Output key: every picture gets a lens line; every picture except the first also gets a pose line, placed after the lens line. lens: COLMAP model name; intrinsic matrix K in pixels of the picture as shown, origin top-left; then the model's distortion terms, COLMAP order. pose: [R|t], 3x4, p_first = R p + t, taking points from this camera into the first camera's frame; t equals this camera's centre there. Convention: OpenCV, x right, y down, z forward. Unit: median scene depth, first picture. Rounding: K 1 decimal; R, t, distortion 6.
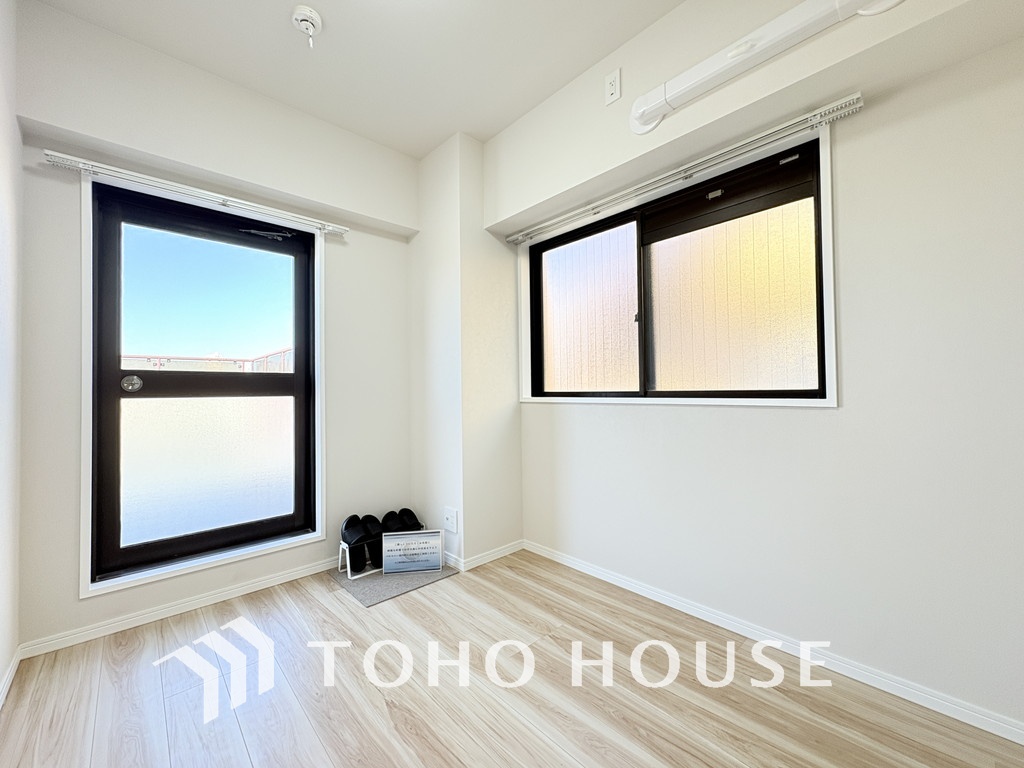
lens RADIAL K [[407.9, 0, 509.6], [0, 407.9, 383.2], [0, 0, 1]] dist [0.000620, -0.000351]
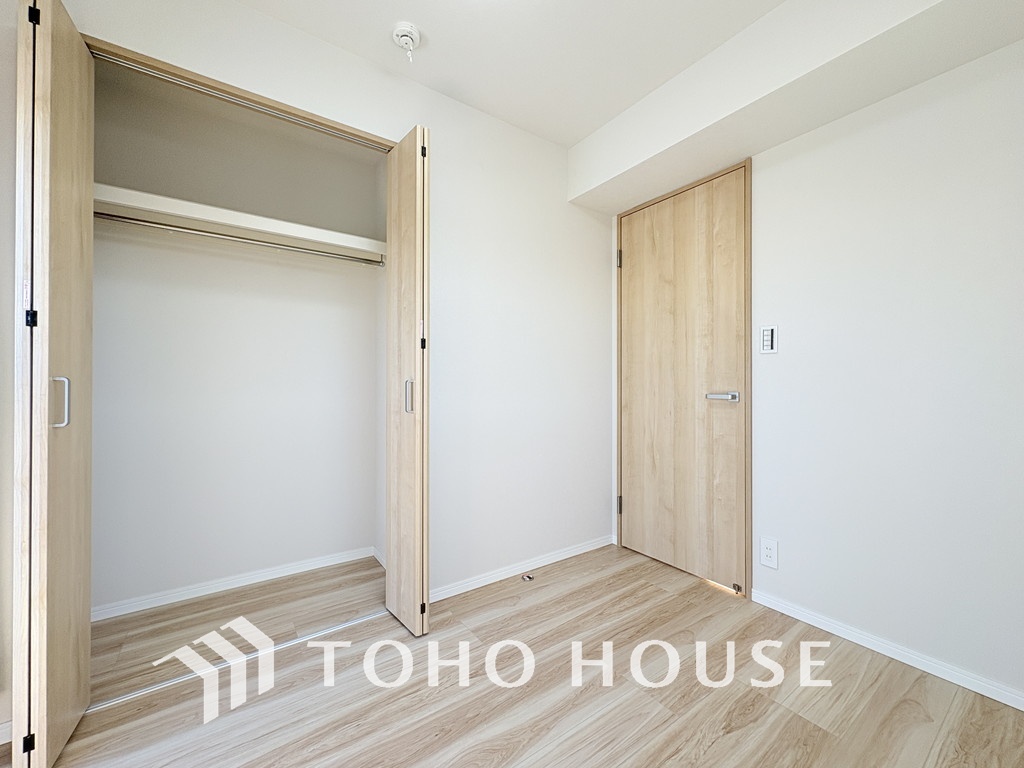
lens RADIAL K [[407.9, 0, 511.3], [0, 407.9, 387.8], [0, 0, 1]] dist [0.000620, -0.000351]
pose [[0.142374, 0.006815, 0.989789, -1.347235], [-0.012806, 0.999905, -0.005043, 0.002715], [-0.989730, -0.011957, 0.142448, 1.413938]]
